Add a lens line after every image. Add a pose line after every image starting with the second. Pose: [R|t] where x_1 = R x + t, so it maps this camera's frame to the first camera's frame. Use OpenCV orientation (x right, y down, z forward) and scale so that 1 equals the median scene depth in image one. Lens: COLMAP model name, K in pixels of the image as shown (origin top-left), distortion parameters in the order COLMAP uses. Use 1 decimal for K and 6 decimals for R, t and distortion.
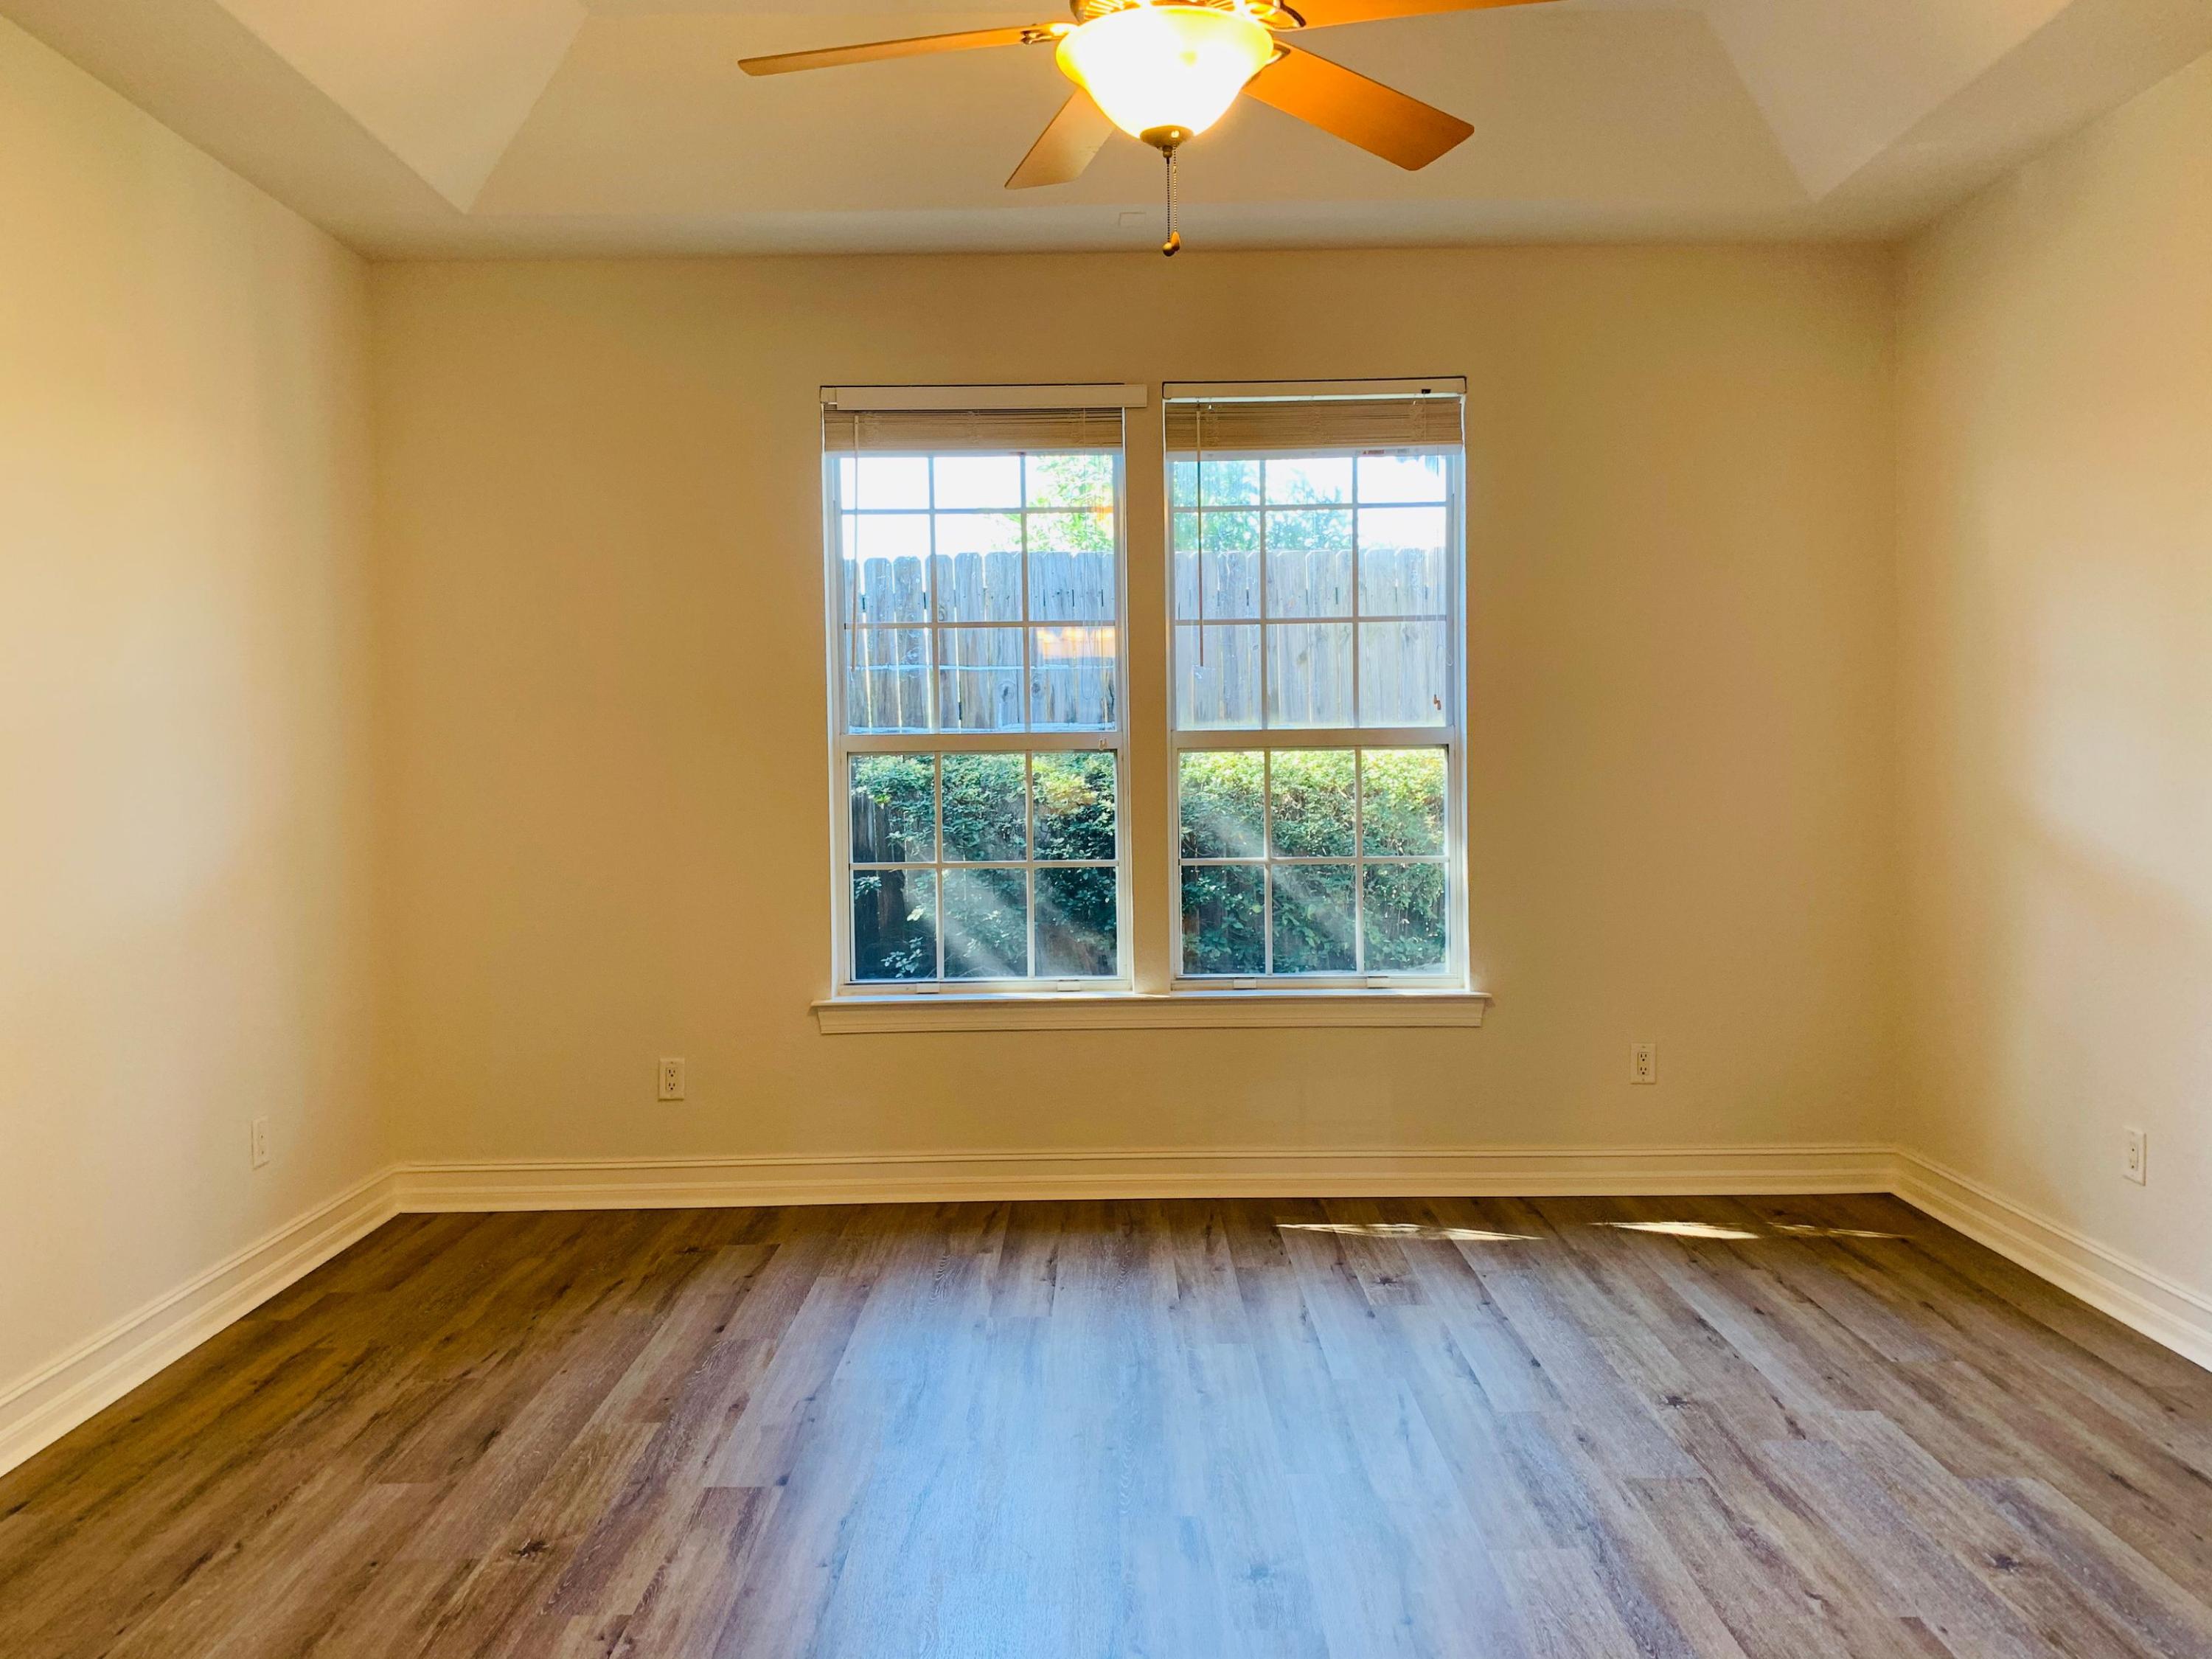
lens RADIAL K [[1704.9, 0, 1104.7], [0, 1704.9, 816.0], [0, 0, 1]] dist [0.050025, -0.068330]
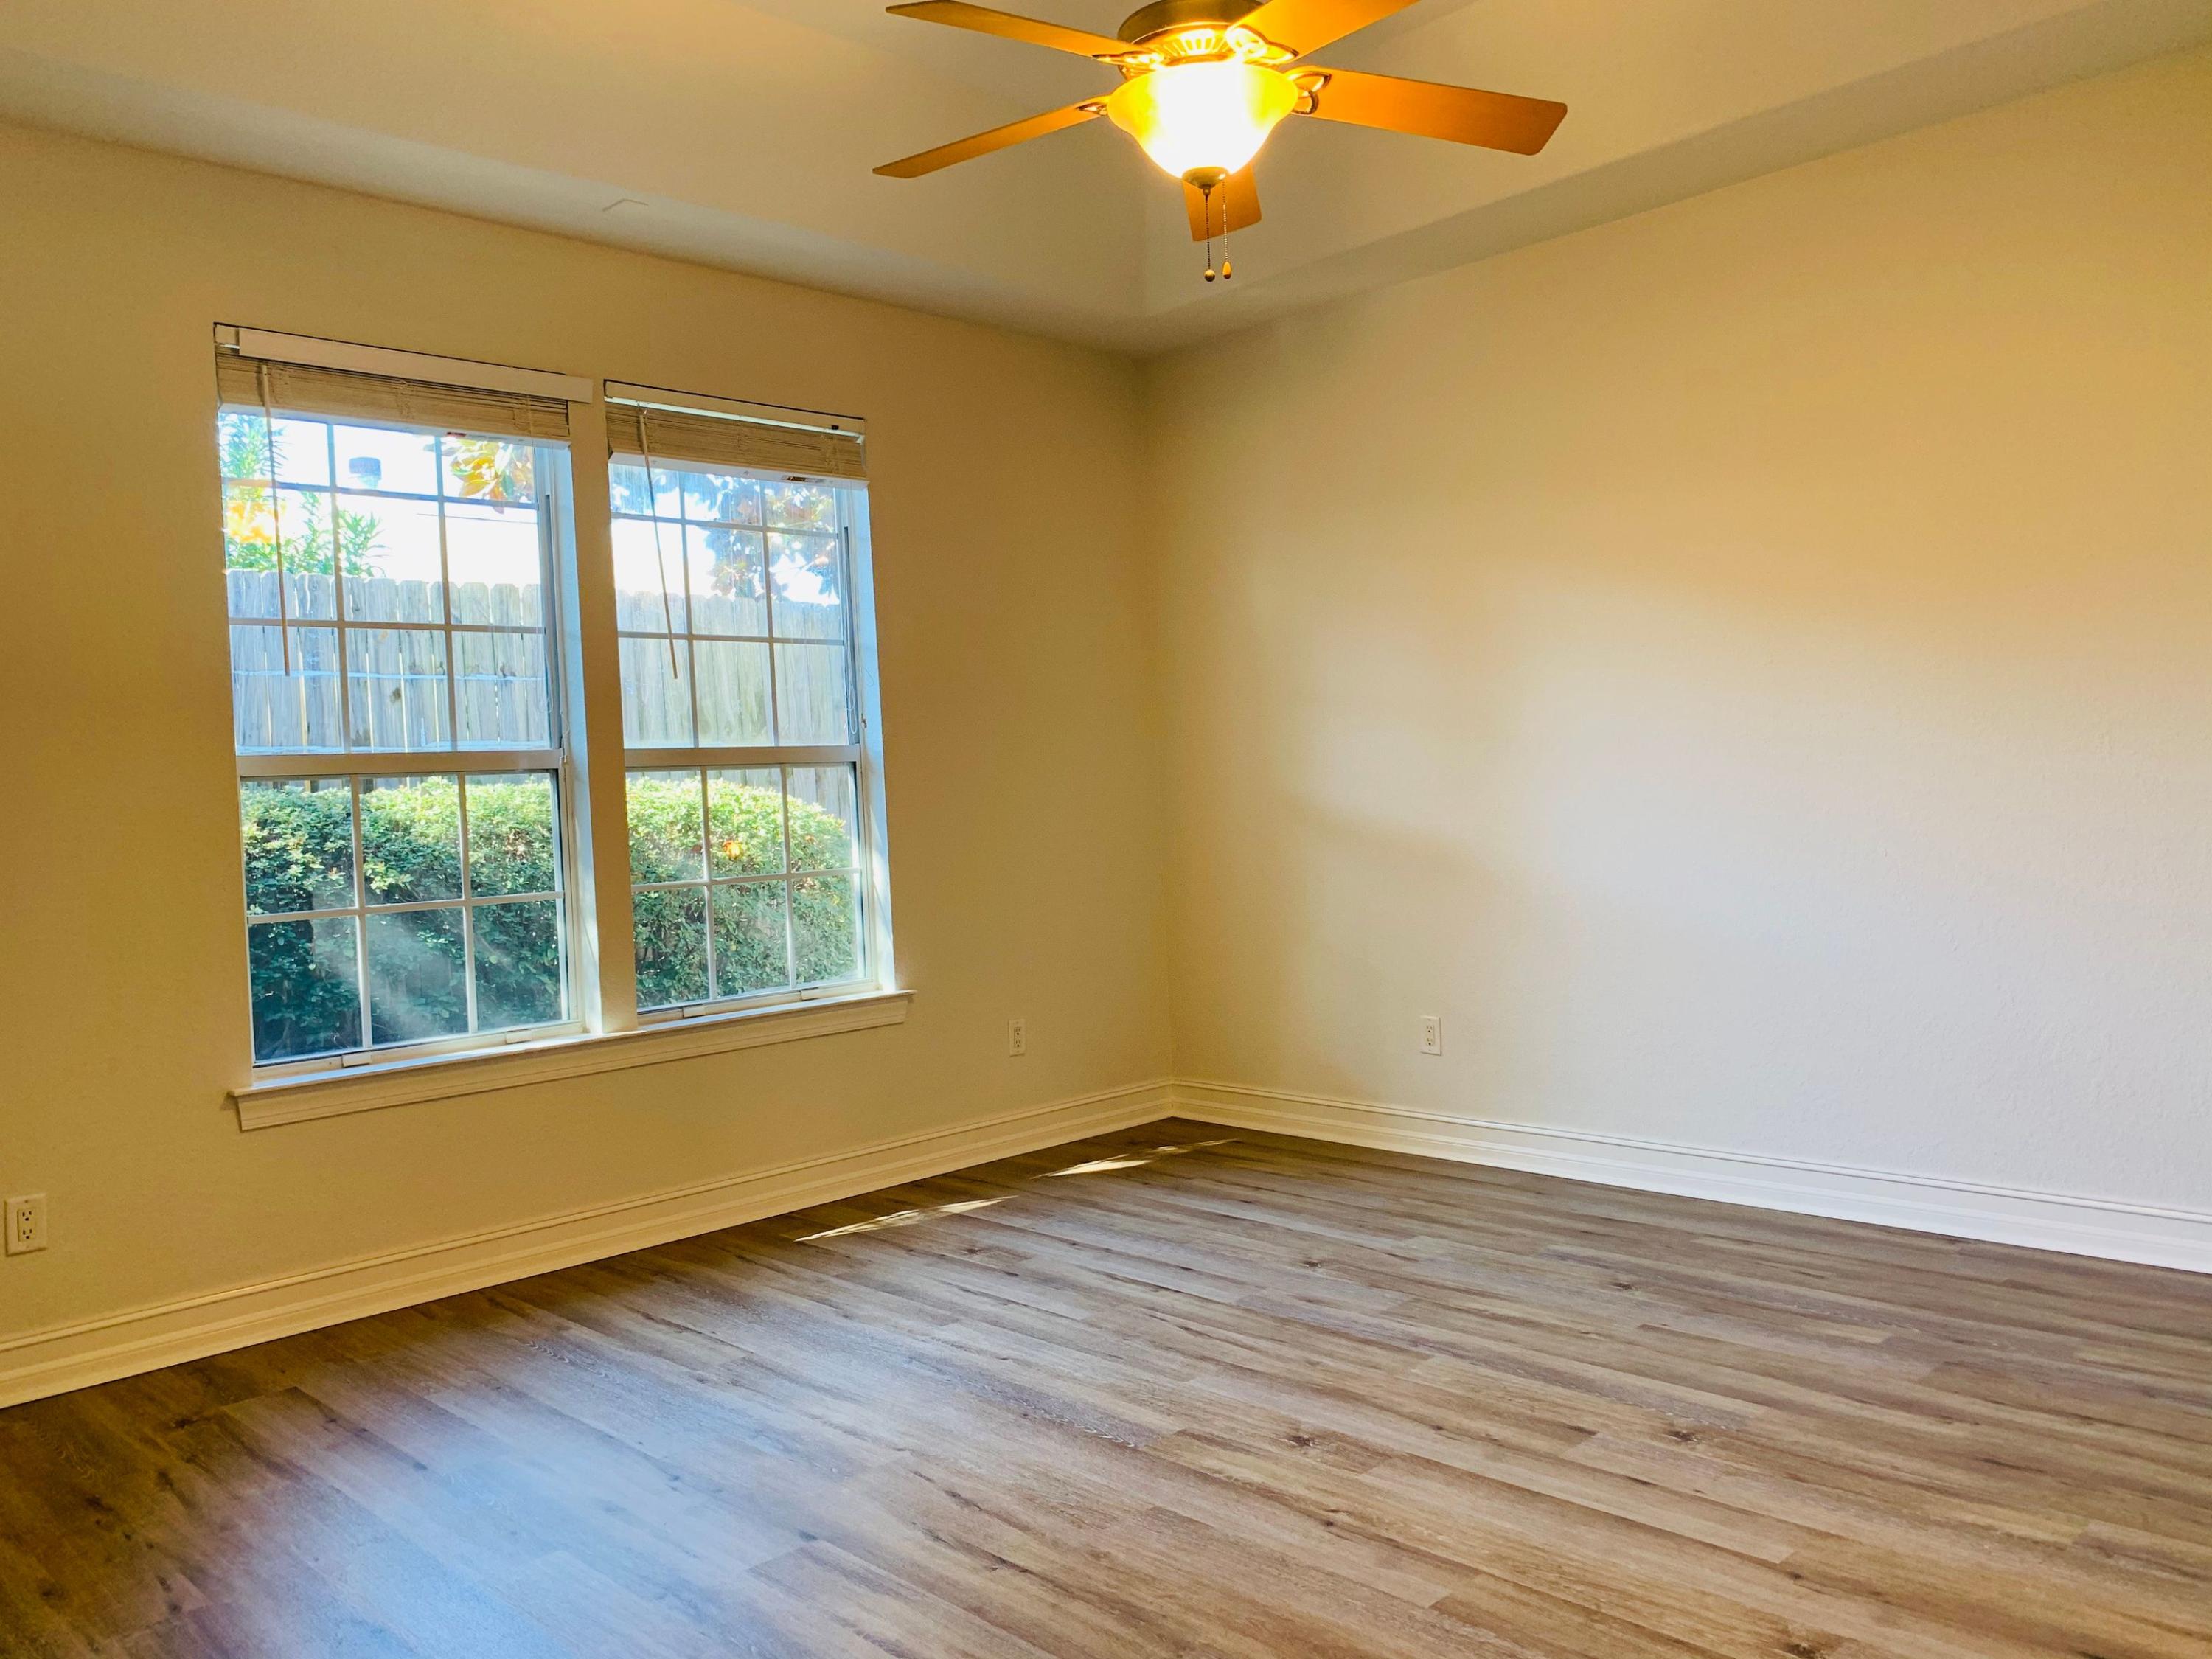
lens RADIAL K [[1704.9, 0, 1109.0], [0, 1704.9, 824.7], [0, 0, 1]] dist [0.050025, -0.068330]
pose [[0.715114, -0.036162, 0.698072, -0.436532], [0.062909, 0.997938, -0.012748, 0.021186], [-0.696171, 0.053031, 0.715914, 0.139050]]
